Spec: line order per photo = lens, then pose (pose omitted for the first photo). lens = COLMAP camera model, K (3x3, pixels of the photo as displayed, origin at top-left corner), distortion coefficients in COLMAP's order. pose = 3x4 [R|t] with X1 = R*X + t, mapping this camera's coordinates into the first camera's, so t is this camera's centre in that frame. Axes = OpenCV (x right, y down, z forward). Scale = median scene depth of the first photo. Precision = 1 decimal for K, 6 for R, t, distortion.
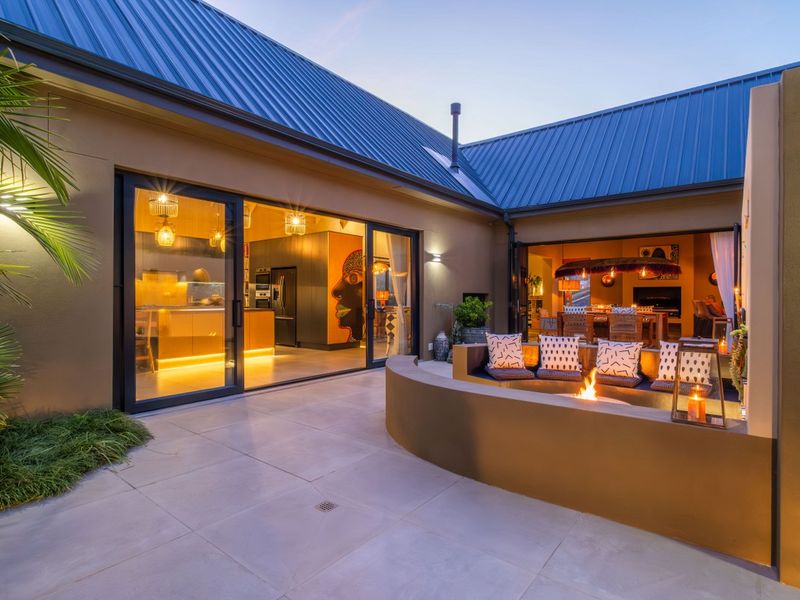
lens RADIAL K [[428.4, 0, 404.3], [0, 428.4, 298.5], [0, 0, 1]] dist [-0.001019, 0.000341]
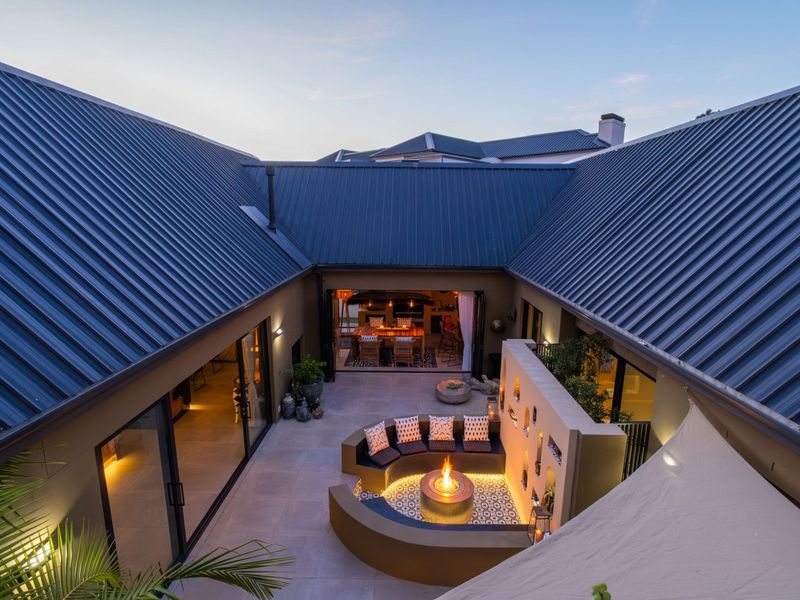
lens RADIAL K [[428.4, 0, 404.3], [0, 428.4, 298.5], [0, 0, 1]] dist [-0.001019, 0.000341]
pose [[0.791063, -0.121901, 0.599466, -0.329390], [-0.004823, 0.978671, 0.205376, -0.420295], [-0.611716, -0.165357, 0.773602, -0.055960]]
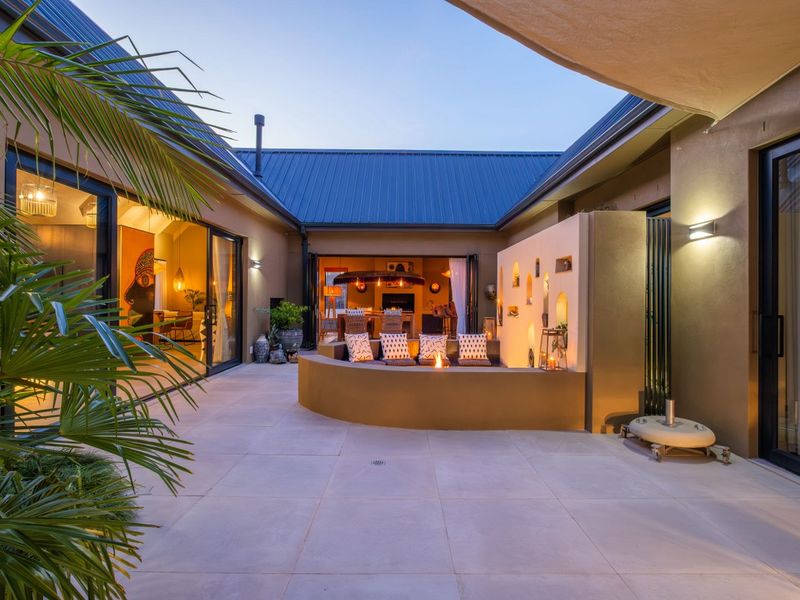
lens RADIAL K [[428.4, 0, 404.3], [0, 428.4, 298.5], [0, 0, 1]] dist [-0.001019, 0.000341]
pose [[0.780537, 0.007164, 0.625068, -0.295876], [-0.006060, 0.999974, -0.003893, -0.010155], [-0.625080, -0.000749, 0.780561, -0.035490]]
